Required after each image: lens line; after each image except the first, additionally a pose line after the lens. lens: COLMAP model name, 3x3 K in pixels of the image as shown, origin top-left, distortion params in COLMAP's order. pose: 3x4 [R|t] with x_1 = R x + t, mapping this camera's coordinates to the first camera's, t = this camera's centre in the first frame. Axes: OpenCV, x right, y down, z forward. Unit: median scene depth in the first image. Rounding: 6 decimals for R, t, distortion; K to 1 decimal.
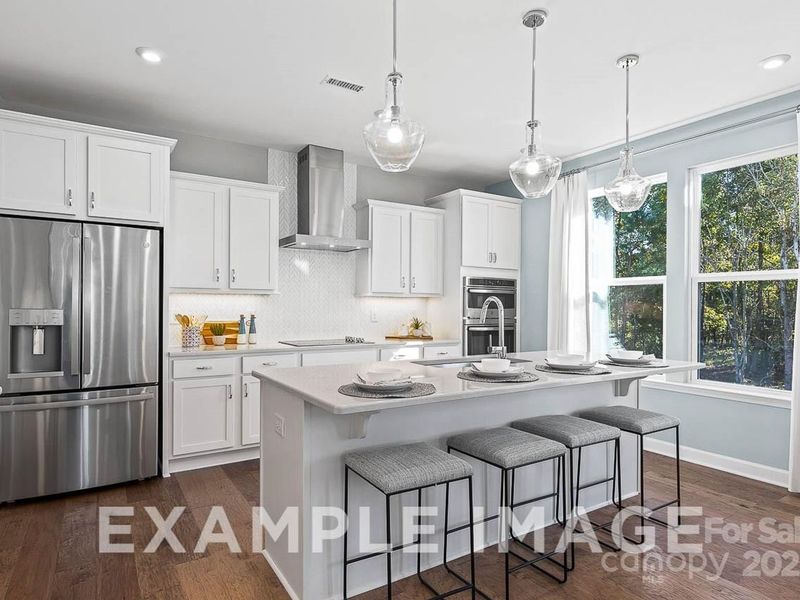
lens RADIAL K [[479.6, 0, 403.5], [0, 479.6, 307.9], [0, 0, 1]] dist [0.000296, 0.002265]
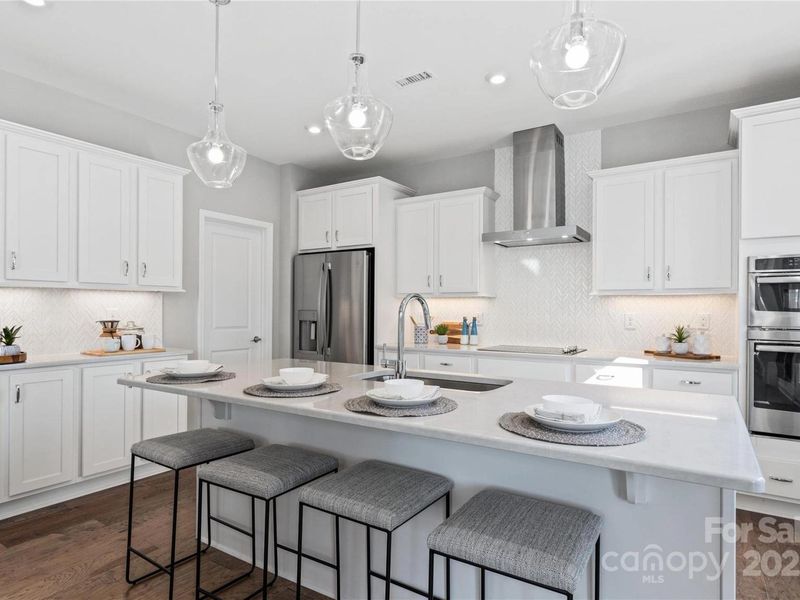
lens RADIAL K [[479.6, 0, 404.4], [0, 479.6, 304.5], [0, 0, 1]] dist [0.000296, 0.002265]
pose [[0.414276, -0.009976, -0.910097, 0.554879], [-0.002325, 0.999925, -0.012019, 0.000655], [0.910148, 0.007095, 0.414222, 0.439645]]
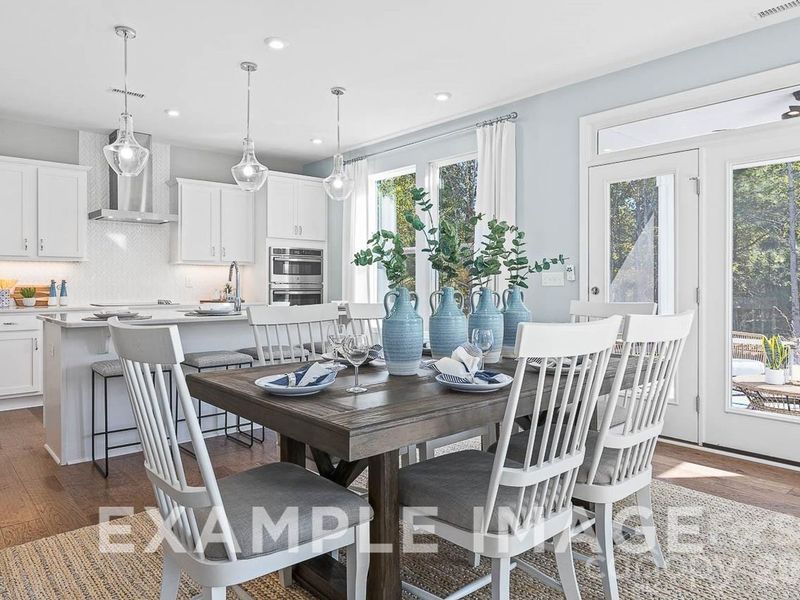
lens RADIAL K [[557.6, 0, 400.9], [0, 557.6, 283.0], [0, 0, 1]] dist [-0.003866, 0.003064]
pose [[0.987742, -0.006037, 0.155976, 0.261836], [0.006087, 0.999981, 0.000155, 0.026364], [-0.155974, 0.000796, 0.987761, -0.411111]]
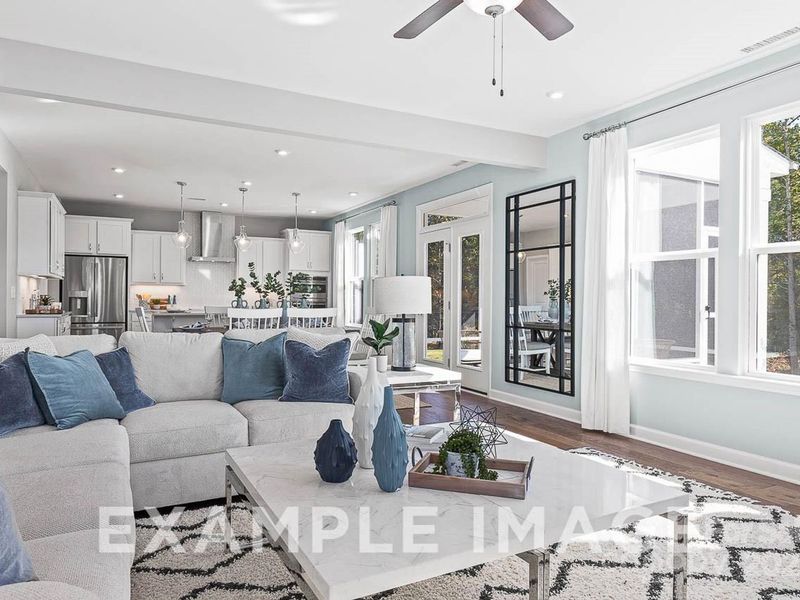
lens RADIAL K [[557.6, 0, 417.1], [0, 557.6, 298.1], [0, 0, 1]] dist [-0.003866, 0.003064]
pose [[0.997734, -0.000978, -0.067271, 0.880071], [0.000572, 0.999982, -0.006051, 0.041519], [0.067276, 0.005998, 0.997716, -1.306927]]
